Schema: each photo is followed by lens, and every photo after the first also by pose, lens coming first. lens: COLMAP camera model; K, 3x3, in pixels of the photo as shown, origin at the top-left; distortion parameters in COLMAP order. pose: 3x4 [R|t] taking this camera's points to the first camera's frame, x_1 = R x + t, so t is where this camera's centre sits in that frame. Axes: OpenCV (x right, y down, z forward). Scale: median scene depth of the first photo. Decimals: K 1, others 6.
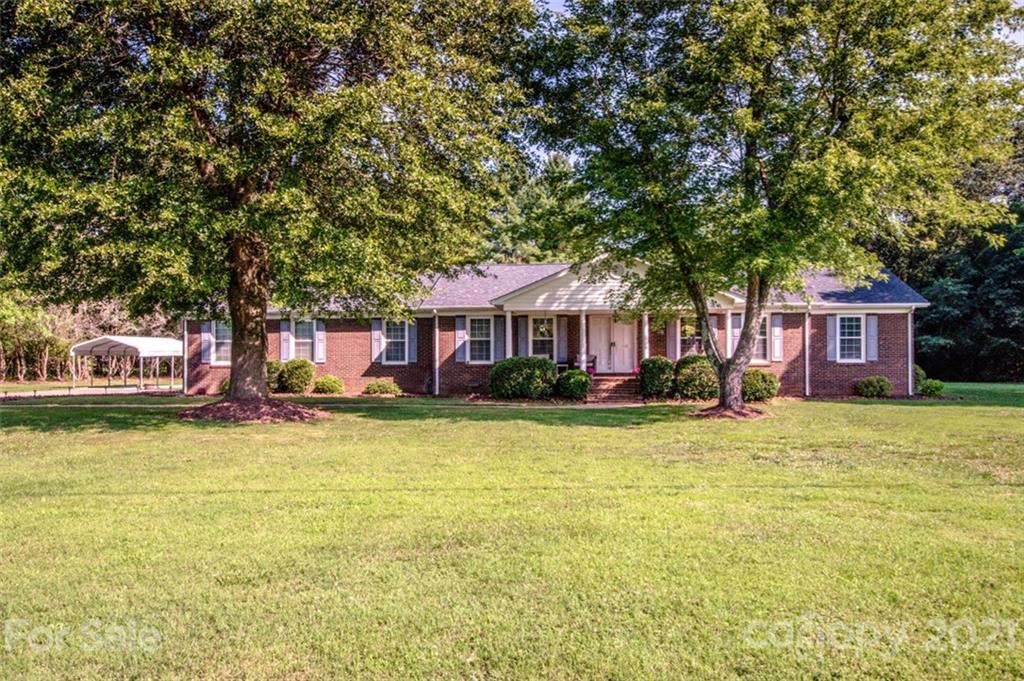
lens RADIAL K [[812.0, 0, 515.0], [0, 812.0, 365.4], [0, 0, 1]] dist [-0.003173, -0.001019]
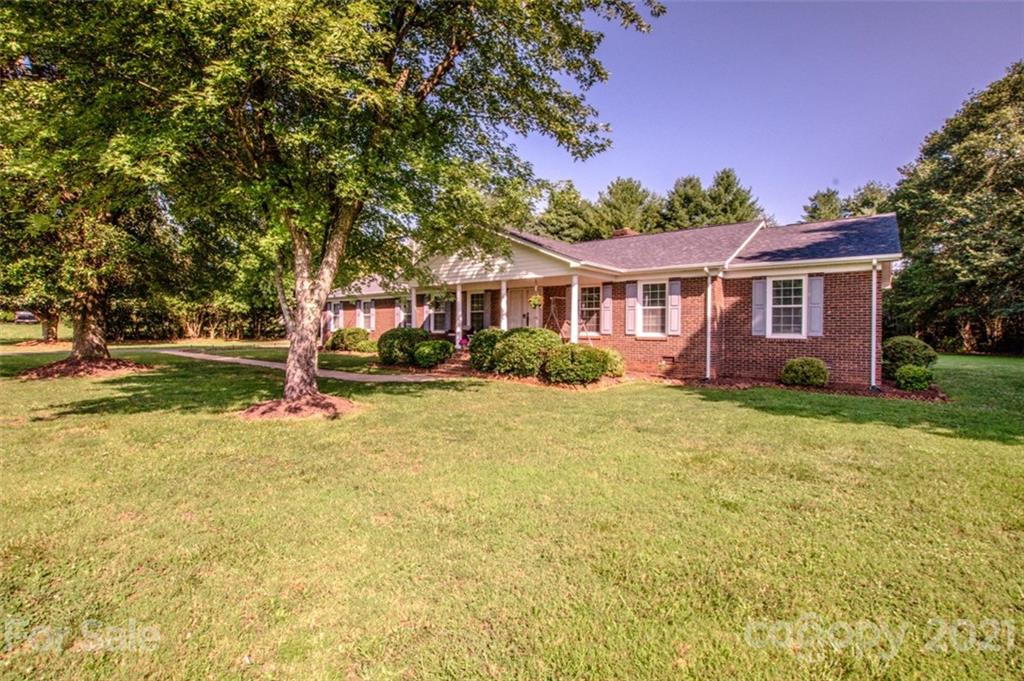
lens RADIAL K [[451.9, 0, 512.0], [0, 451.9, 340.5], [0, 0, 1]] dist [-0.036667, -0.000022]
pose [[0.837567, 0.023619, -0.545823, 0.424139], [-0.010358, 0.999572, 0.027359, -0.010284], [0.546236, -0.017261, 0.837453, 0.496974]]
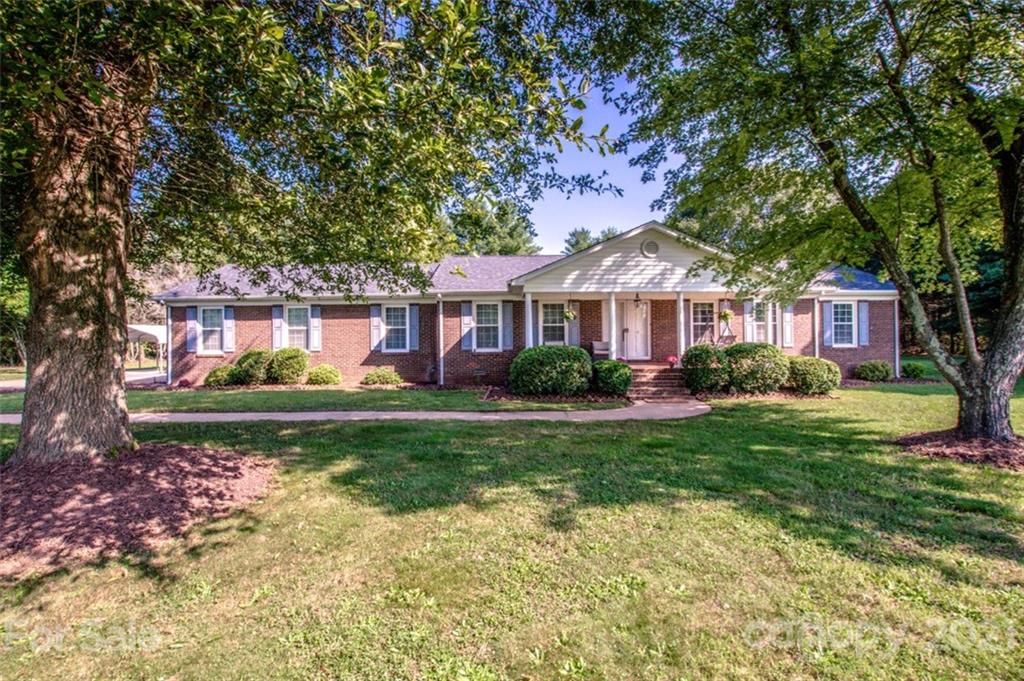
lens RADIAL K [[451.9, 0, 512.0], [0, 451.9, 340.5], [0, 0, 1]] dist [-0.036667, -0.000022]
pose [[0.993438, -0.006766, 0.114173, -0.075781], [0.007088, 0.999972, -0.002413, -0.013638], [-0.114154, 0.003207, 0.993458, 0.479196]]
